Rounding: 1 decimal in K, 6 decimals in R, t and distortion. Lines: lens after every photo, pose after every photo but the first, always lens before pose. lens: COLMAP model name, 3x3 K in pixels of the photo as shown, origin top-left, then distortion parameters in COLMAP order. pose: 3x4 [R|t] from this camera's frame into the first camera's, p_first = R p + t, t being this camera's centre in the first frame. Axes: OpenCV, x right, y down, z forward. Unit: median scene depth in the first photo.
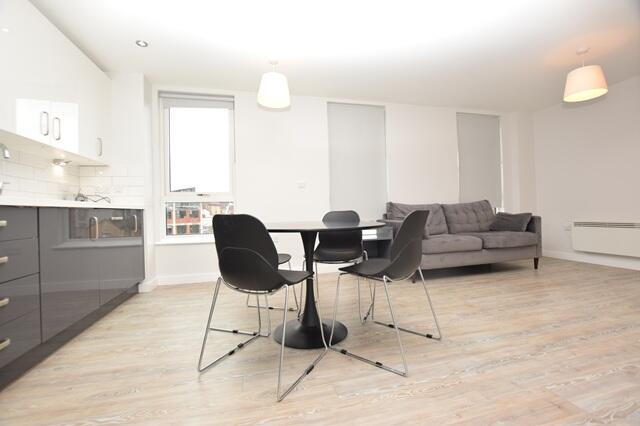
lens RADIAL K [[275.9, 0, 318.9], [0, 275.9, 216.3], [0, 0, 1]] dist [-0.024388, 0.002427]
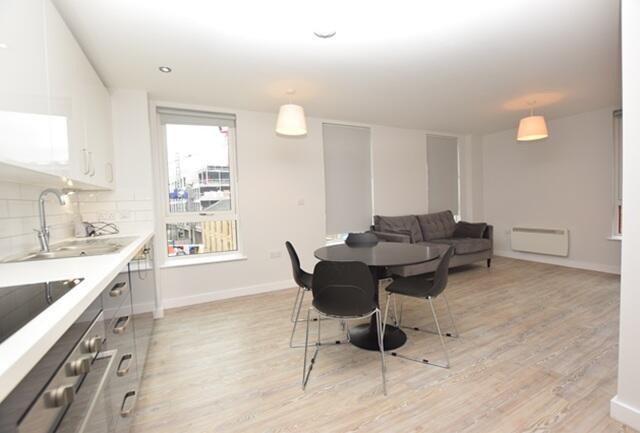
lens RADIAL K [[284.5, 0, 318.9], [0, 284.5, 218.3], [0, 0, 1]] dist [-0.014422, -0.001704]
pose [[0.974529, -0.024319, 0.222941, -0.314259], [0.015716, 0.999065, 0.040284, -0.121654], [-0.223712, -0.035754, 0.973999, -0.109136]]
